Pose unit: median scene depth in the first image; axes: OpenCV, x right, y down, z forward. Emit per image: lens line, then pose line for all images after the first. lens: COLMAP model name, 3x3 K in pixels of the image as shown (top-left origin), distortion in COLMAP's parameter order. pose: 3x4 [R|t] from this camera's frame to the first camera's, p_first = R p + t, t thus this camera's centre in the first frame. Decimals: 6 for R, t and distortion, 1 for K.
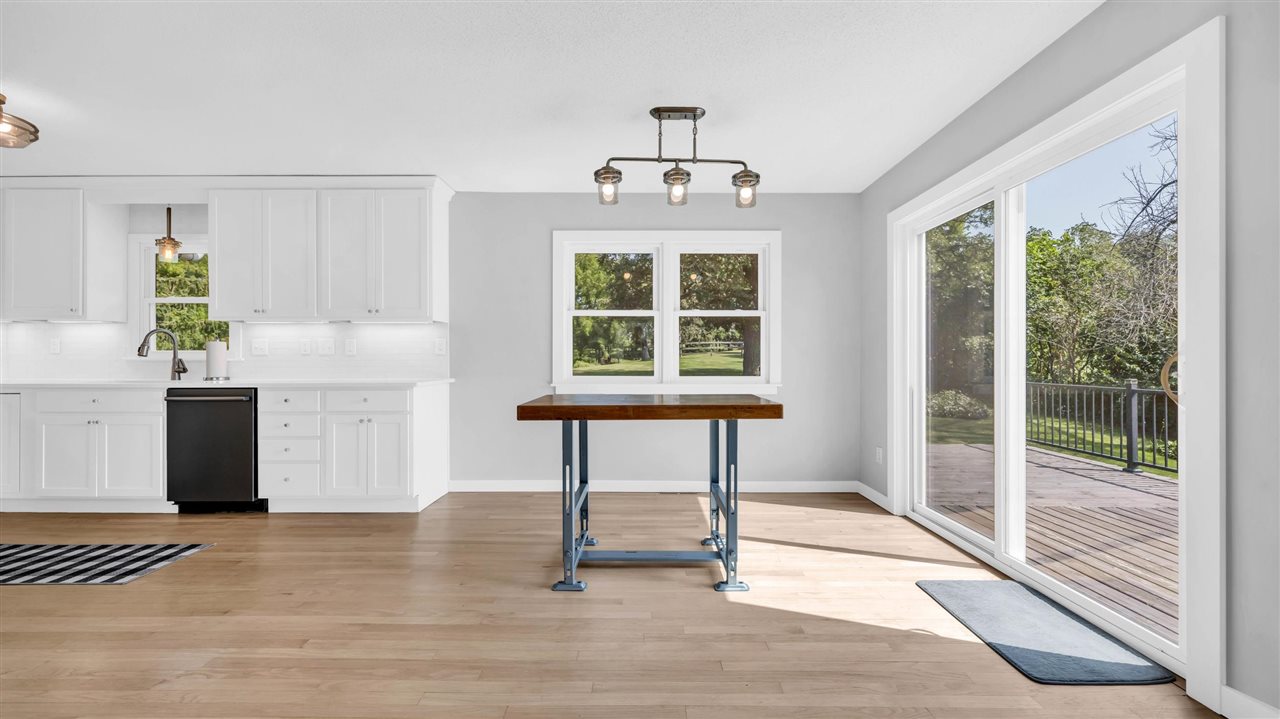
lens RADIAL K [[487.2, 0, 643.9], [0, 487.2, 358.4], [0, 0, 1]] dist [-0.001303, -0.000126]
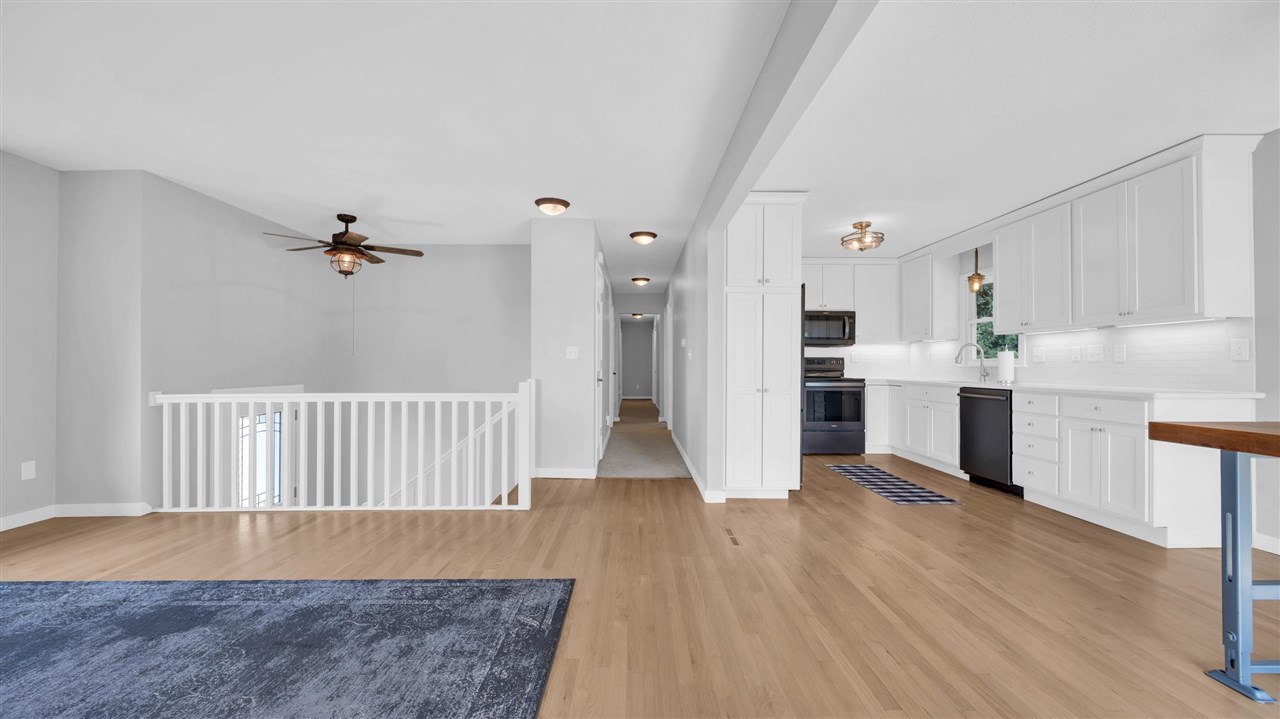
lens RADIAL K [[487.2, 0, 634.9], [0, 487.2, 358.1], [0, 0, 1]] dist [-0.001303, -0.000126]
pose [[0.001116, -0.014662, -0.999892, 0.386495], [-0.000963, 0.999892, -0.014663, 0.000984], [0.999999, 0.000979, 0.001102, 0.081165]]
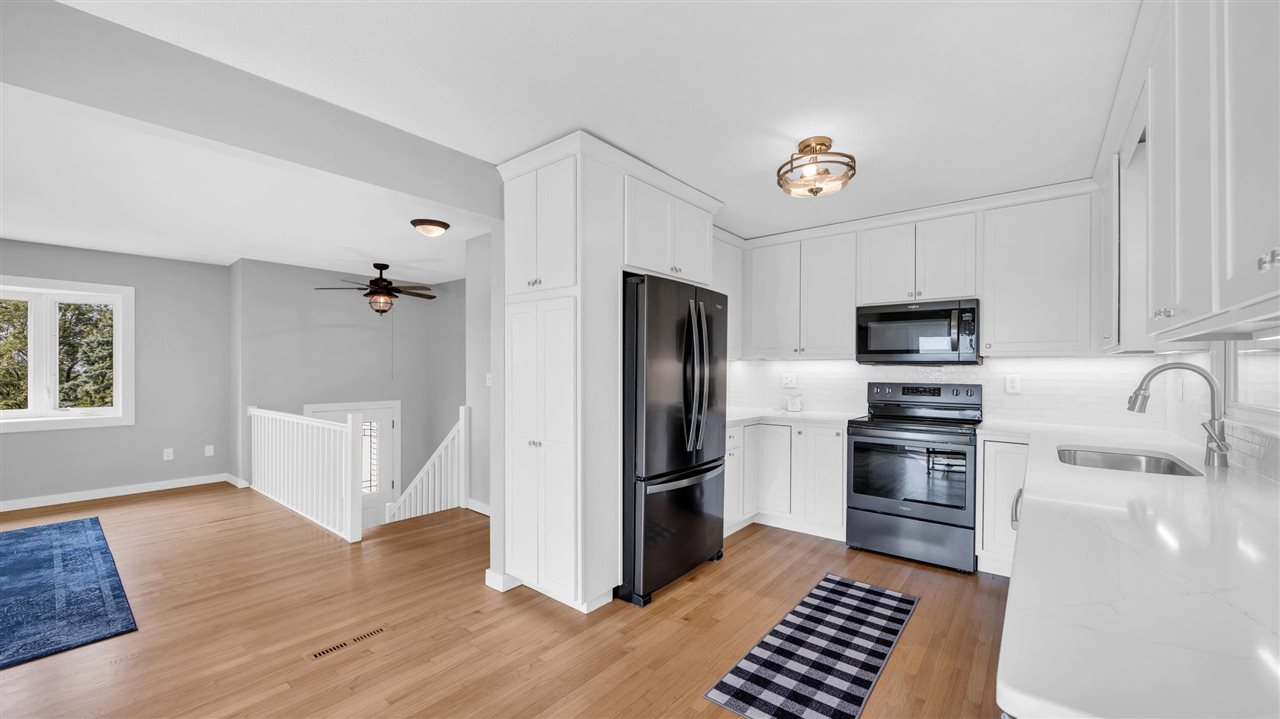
lens RADIAL K [[487.2, 0, 644.0], [0, 487.2, 367.7], [0, 0, 1]] dist [-0.001303, -0.000126]
pose [[-0.636450, -0.008709, -0.771269, -0.258254], [-0.003696, 0.999959, -0.008241, -0.054774], [0.771309, -0.002395, -0.636456, 0.996398]]
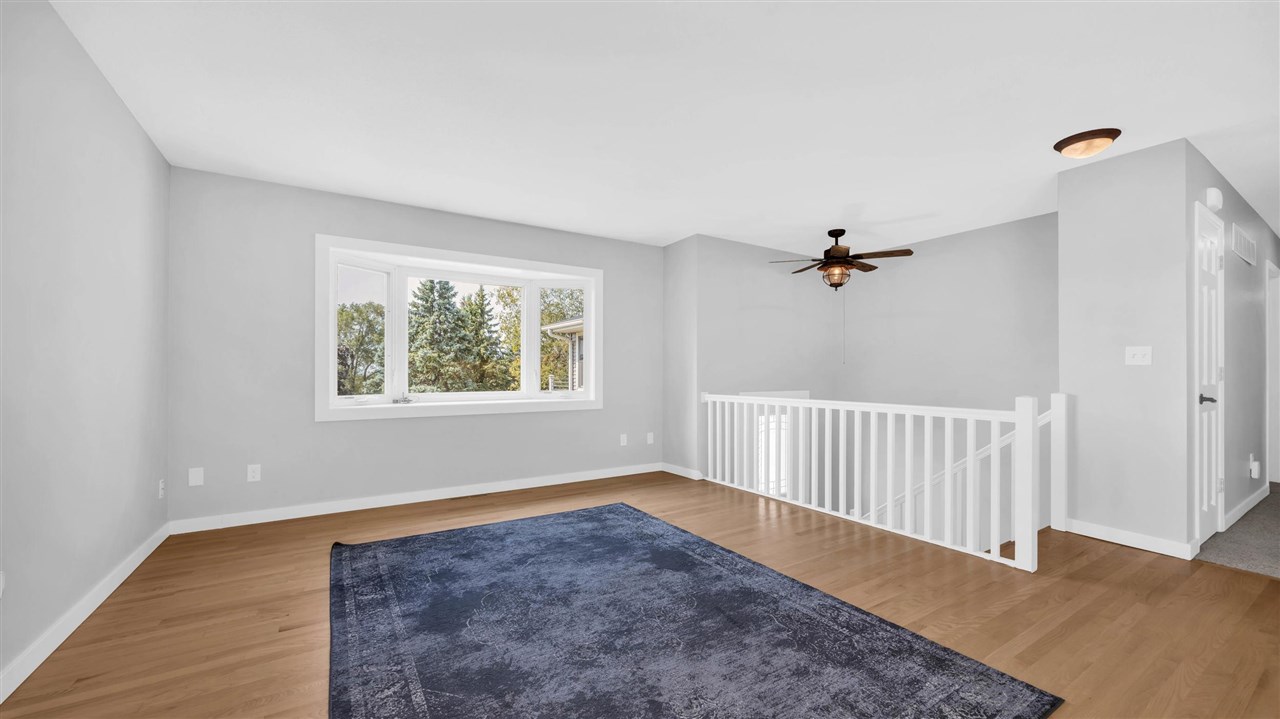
lens RADIAL K [[487.2, 0, 645.0], [0, 487.2, 368.2], [0, 0, 1]] dist [-0.001303, -0.000126]
pose [[-0.845041, -0.011928, -0.534569, 0.260316], [-0.007518, 0.999917, -0.010427, 0.004136], [0.534649, -0.004793, -0.845061, 0.176255]]
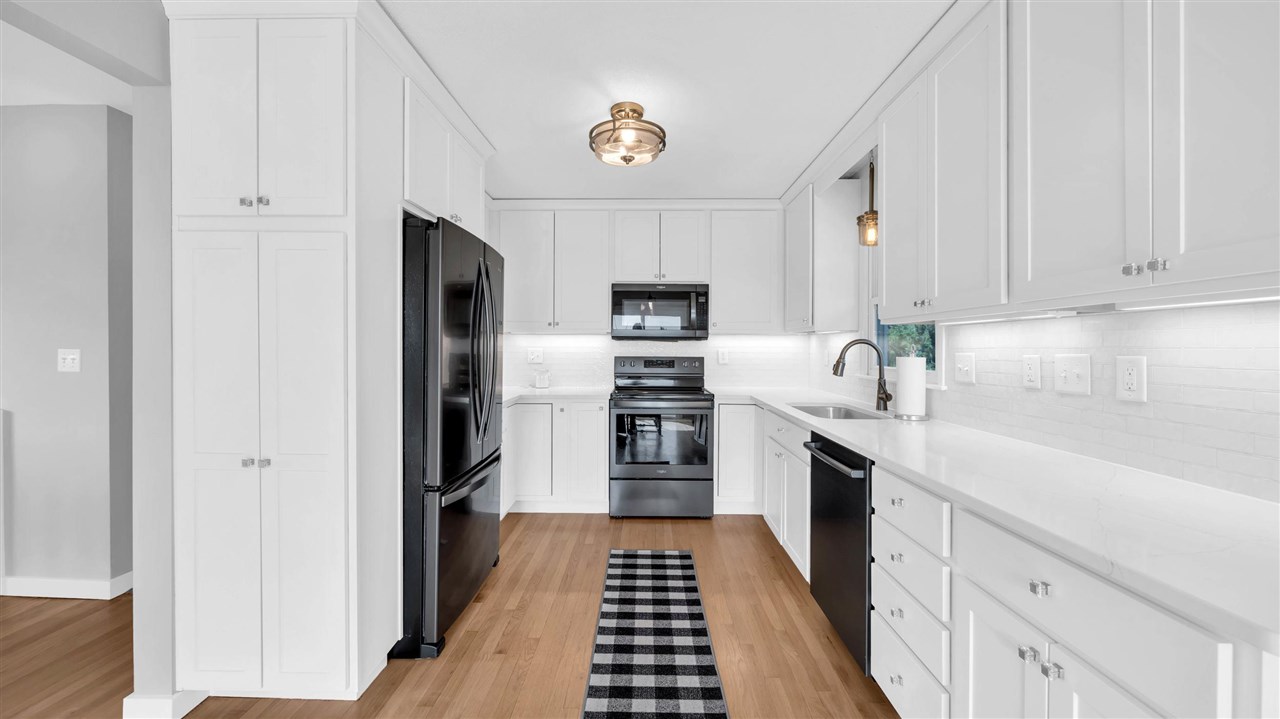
lens RADIAL K [[487.2, 0, 637.5], [0, 487.2, 346.3], [0, 0, 1]] dist [-0.001303, -0.000126]
pose [[-0.028896, -0.002954, -0.999578, -0.278353], [-0.000654, 0.999995, -0.002937, -0.053180], [0.999582, 0.000569, -0.028898, 0.763677]]
